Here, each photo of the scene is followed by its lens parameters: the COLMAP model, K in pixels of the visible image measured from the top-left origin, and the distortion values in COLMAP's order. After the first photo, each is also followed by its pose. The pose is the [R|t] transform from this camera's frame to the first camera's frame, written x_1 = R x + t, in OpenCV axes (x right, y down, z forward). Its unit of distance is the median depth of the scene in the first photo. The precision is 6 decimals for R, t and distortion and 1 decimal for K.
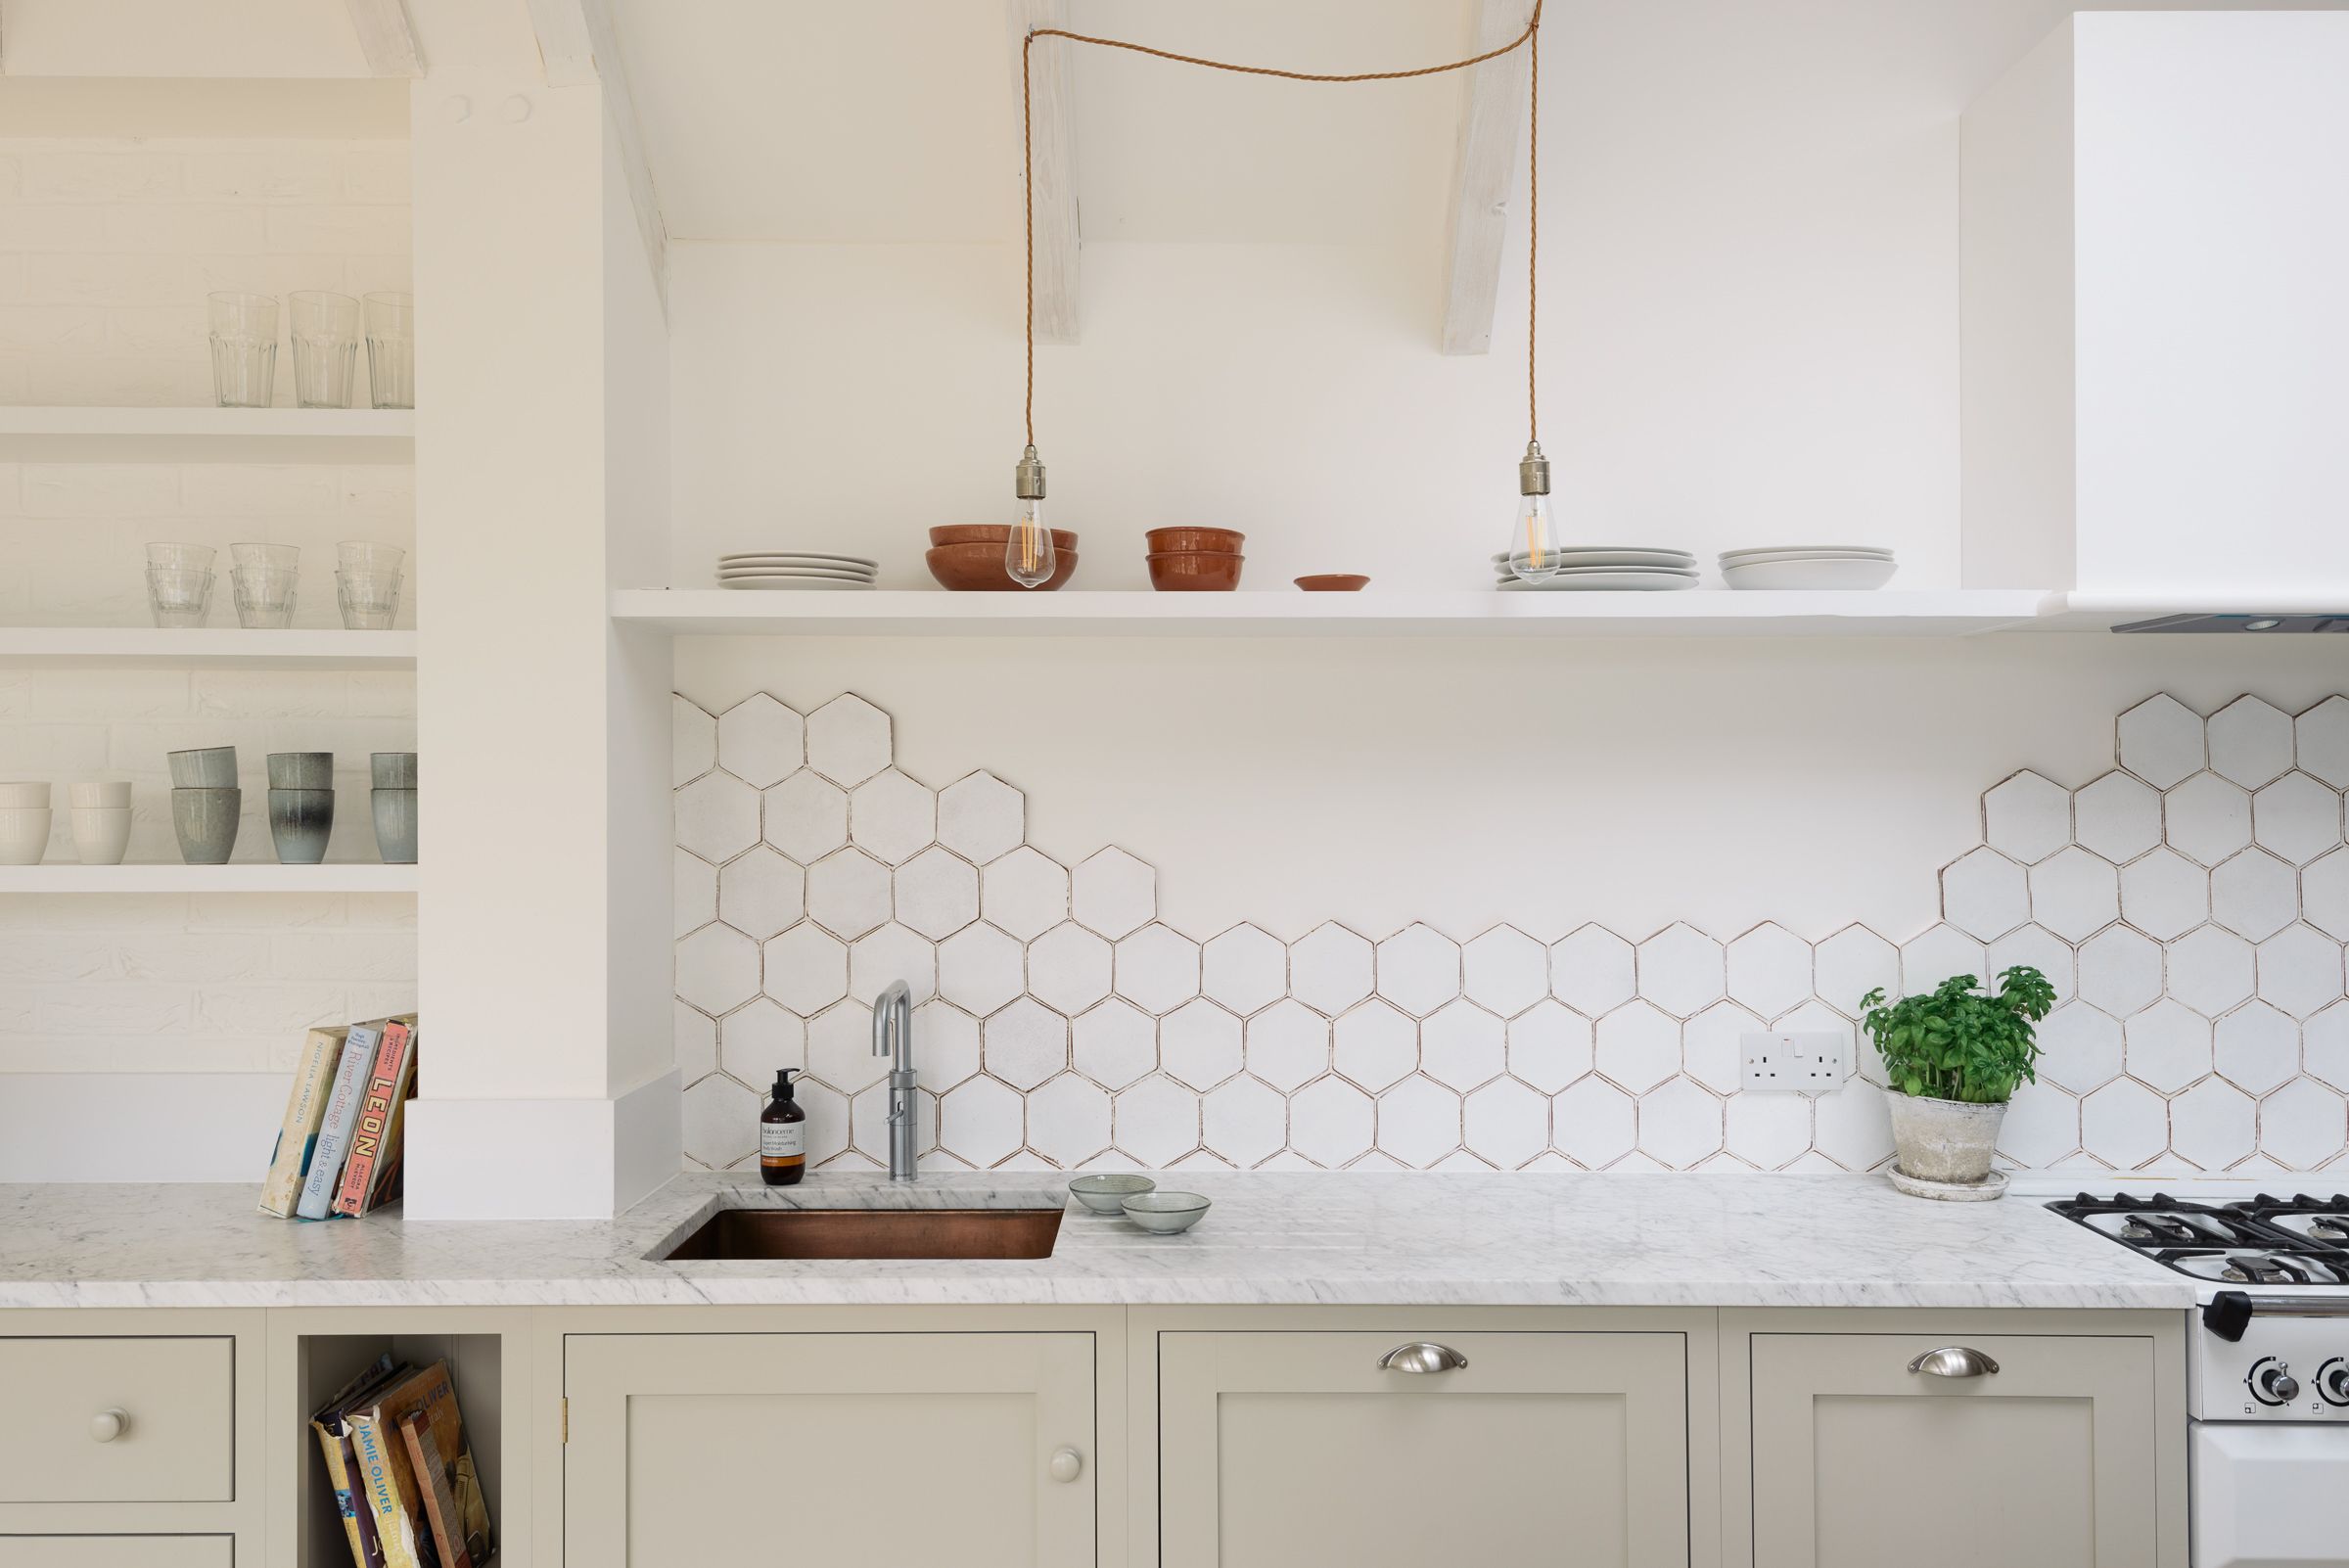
lens RADIAL K [[1943.8, 0, 1174.7], [0, 1943.8, 863.5], [0, 0, 1]] dist [0.001480, 0.001472]
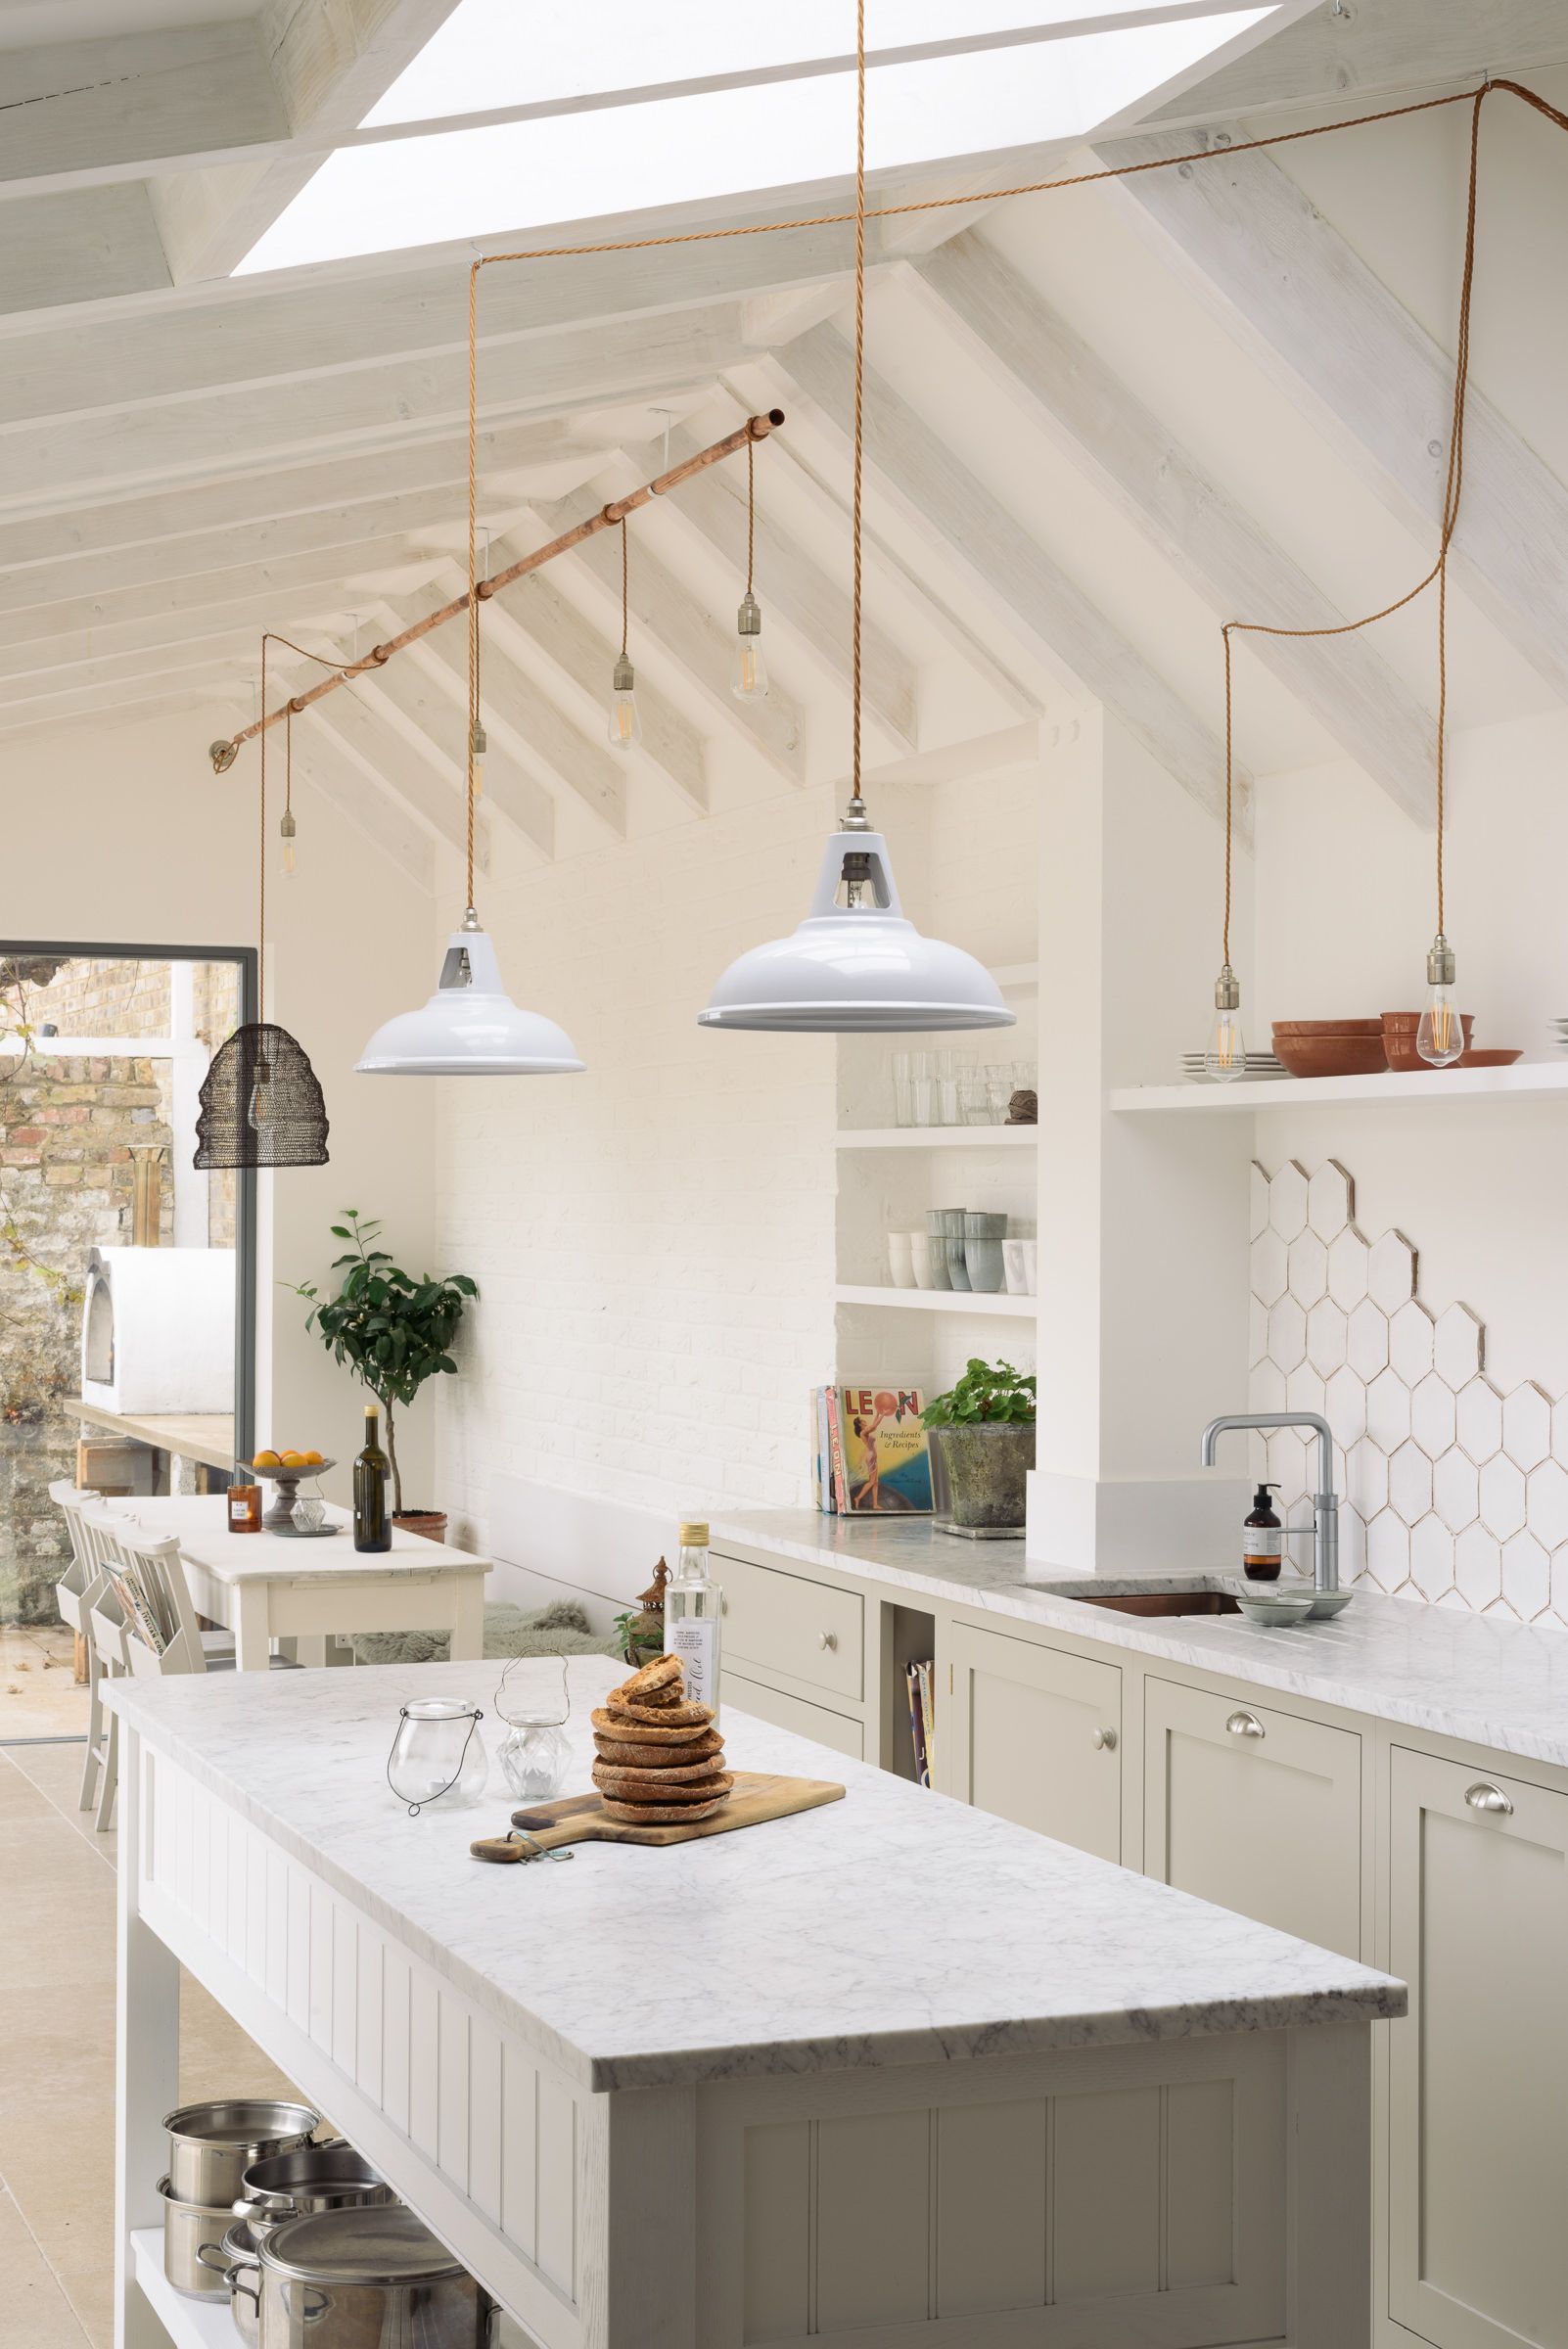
lens RADIAL K [[3442.1, 0, 785.0], [0, 3442.1, 1201.7], [0, 0, 1]] dist [0.006147, 0.056262]
pose [[0.361221, 0.001556, -0.932479, 1.630323], [-0.057995, 0.998100, -0.020801, -0.004052], [0.930675, 0.061593, 0.360625, -0.034327]]
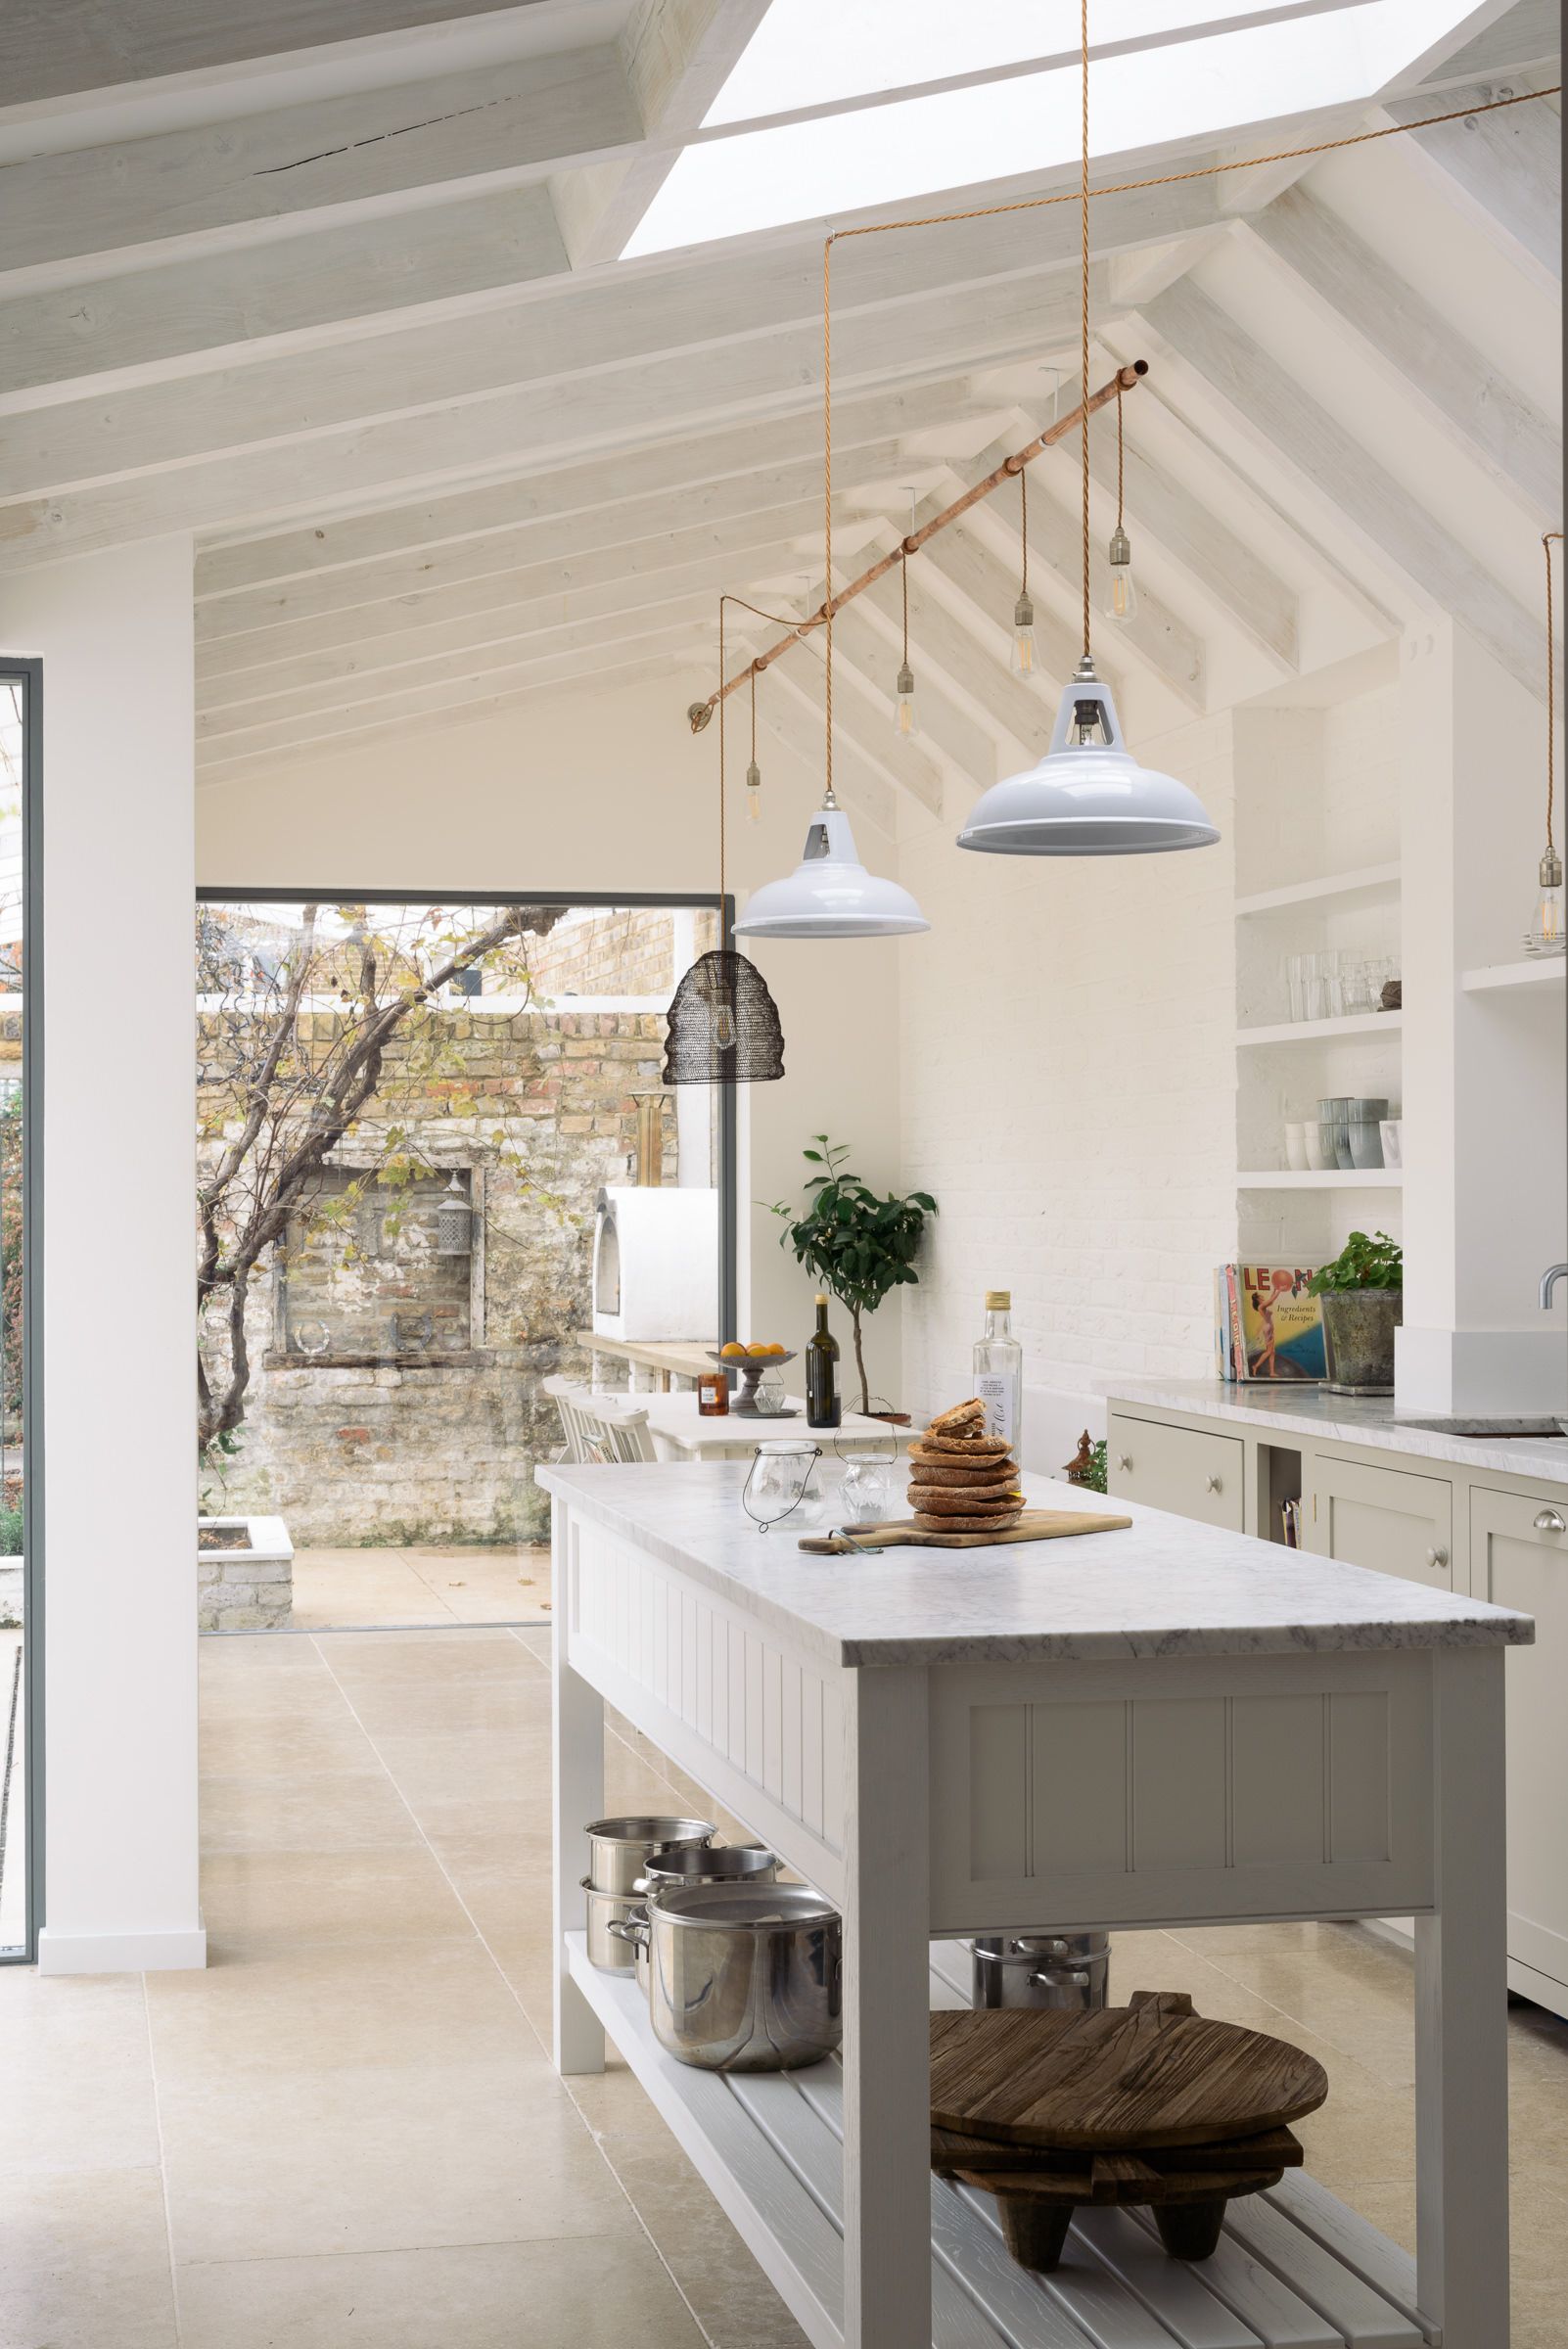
lens RADIAL K [[3442.1, 0, 785.0], [0, 3442.1, 1201.7], [0, 0, 1]] dist [0.006147, 0.056262]
pose [[0.209586, 0.000201, -0.977790, 1.888475], [-0.051321, 0.998624, -0.010795, 0.073370], [0.976442, 0.052443, 0.209308, -0.006885]]
